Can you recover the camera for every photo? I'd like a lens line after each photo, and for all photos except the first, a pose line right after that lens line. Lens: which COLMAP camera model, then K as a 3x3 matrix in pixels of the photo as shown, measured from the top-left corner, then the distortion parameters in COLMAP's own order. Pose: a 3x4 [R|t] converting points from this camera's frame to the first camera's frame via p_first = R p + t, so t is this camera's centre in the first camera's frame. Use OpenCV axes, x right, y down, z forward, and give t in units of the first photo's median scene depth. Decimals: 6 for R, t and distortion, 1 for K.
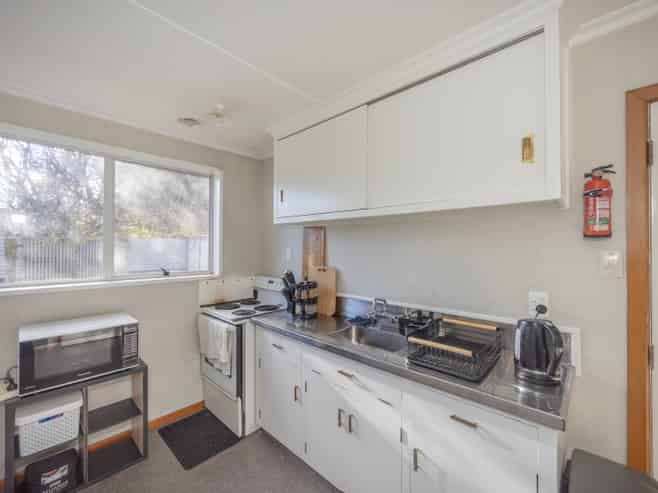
lens RADIAL K [[278.7, 0, 327.4], [0, 278.7, 245.3], [0, 0, 1]] dist [0.001070, -0.000355]
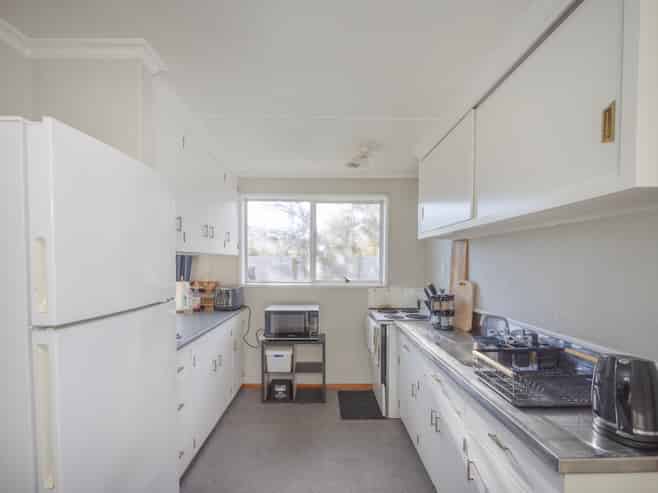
lens RADIAL K [[278.7, 0, 323.8], [0, 278.7, 269.4], [0, 0, 1]] dist [0.001070, -0.000355]
pose [[0.697086, 0.013953, -0.716852, 0.352427], [0.003217, 0.999740, 0.022587, 0.016344], [0.716980, -0.018051, 0.696860, -0.023002]]
